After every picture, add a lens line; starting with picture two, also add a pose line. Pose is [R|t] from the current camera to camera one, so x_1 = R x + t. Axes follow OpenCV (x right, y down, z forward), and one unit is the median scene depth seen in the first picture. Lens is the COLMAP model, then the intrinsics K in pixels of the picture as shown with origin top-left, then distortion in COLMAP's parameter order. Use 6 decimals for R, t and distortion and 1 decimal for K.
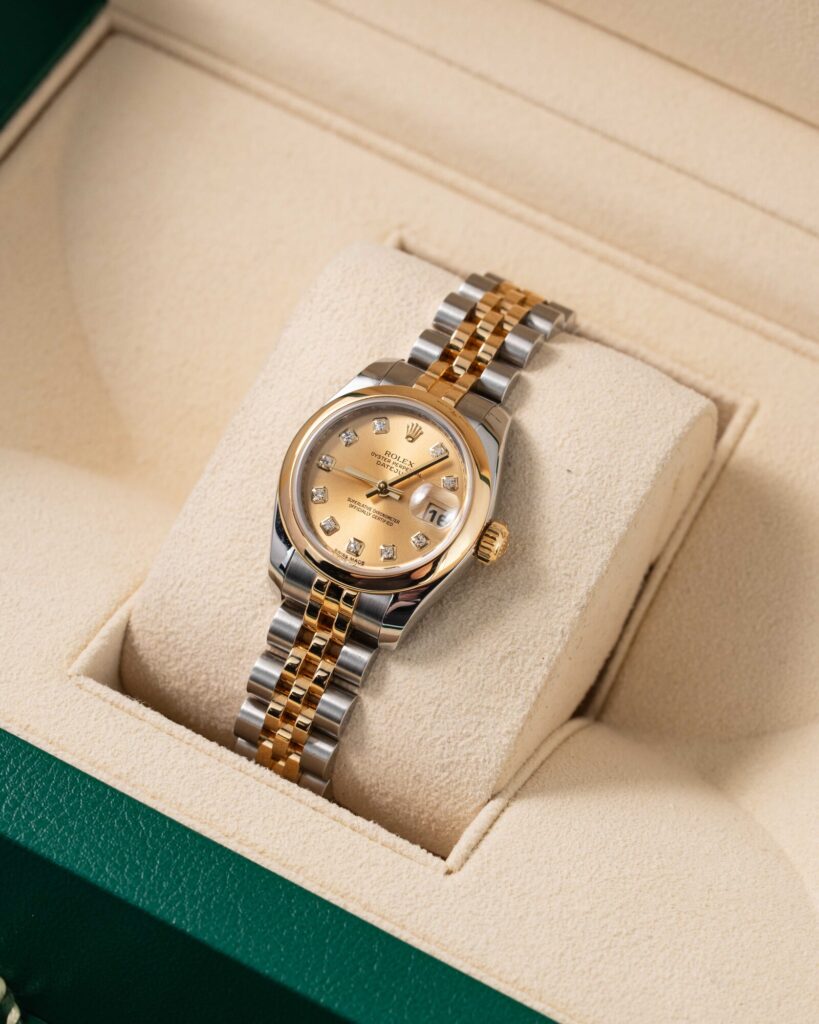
lens RADIAL K [[4514.4, 0, 409.5], [0, 4514.4, 512.0], [0, 0, 1]] dist [0.115461, -6.467405]
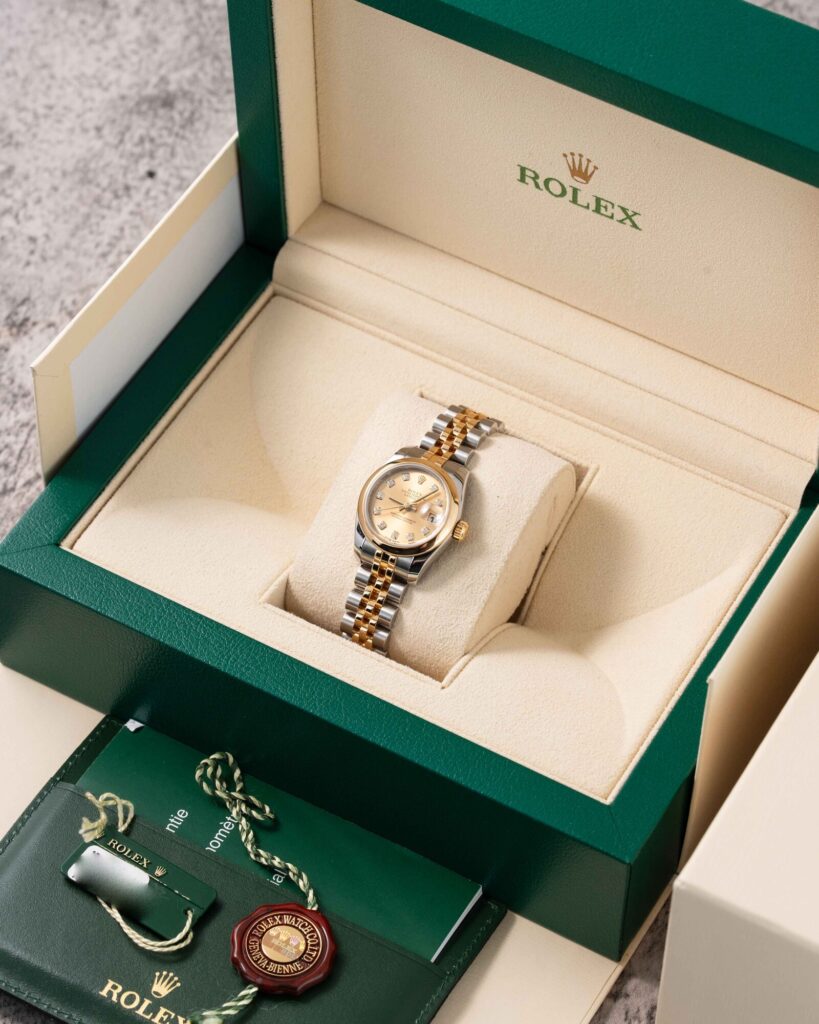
lens RADIAL K [[4514.4, 0, 409.5], [0, 4514.4, 512.0], [0, 0, 1]] dist [0.115461, -6.467405]
pose [[0.998206, -0.032132, -0.050526, 0.098914], [0.028844, 0.997500, -0.064510, 0.129775], [0.052472, 0.062937, 0.996637, -1.058521]]
